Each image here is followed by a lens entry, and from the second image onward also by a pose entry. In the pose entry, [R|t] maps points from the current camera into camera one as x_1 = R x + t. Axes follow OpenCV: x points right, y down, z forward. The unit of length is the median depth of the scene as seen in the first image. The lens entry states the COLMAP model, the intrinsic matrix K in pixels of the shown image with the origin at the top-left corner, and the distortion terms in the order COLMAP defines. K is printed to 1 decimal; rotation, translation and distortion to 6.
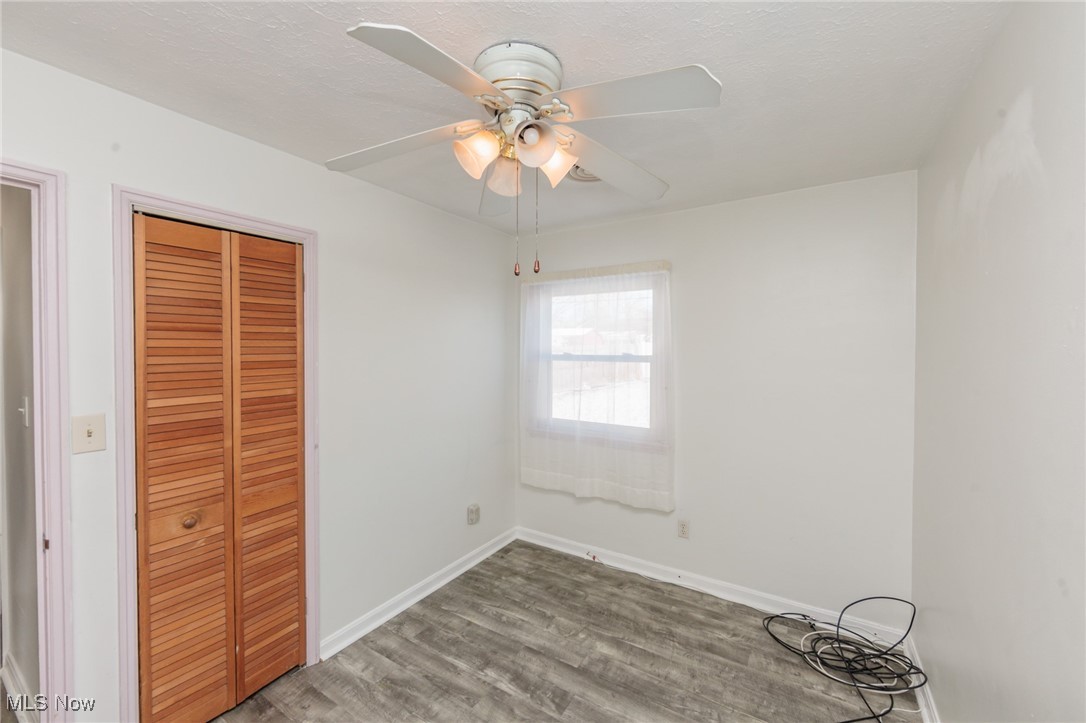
lens RADIAL K [[427.1, 0, 539.1], [0, 427.1, 358.4], [0, 0, 1]] dist [-0.003284, -0.000472]
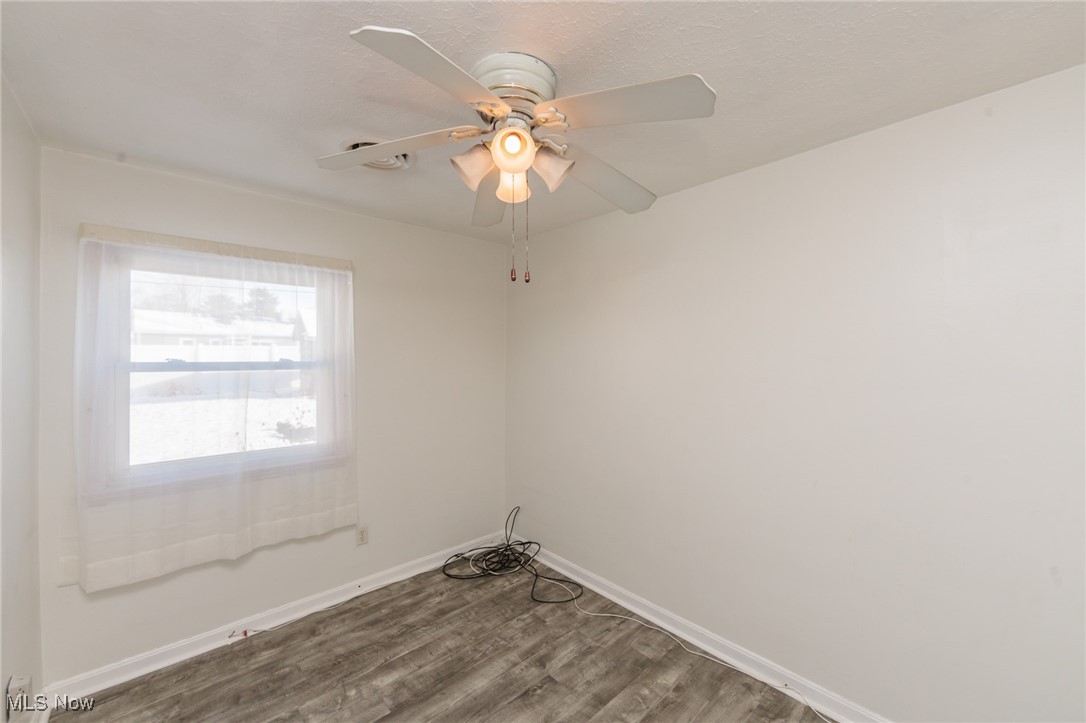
lens RADIAL K [[427.1, 0, 538.1], [0, 427.1, 355.5], [0, 0, 1]] dist [-0.003284, -0.000472]
pose [[0.265759, -0.002311, 0.964037, -0.565629], [0.020320, 0.999788, -0.003205, -0.006844], [-0.963825, 0.020441, 0.265750, 0.375127]]
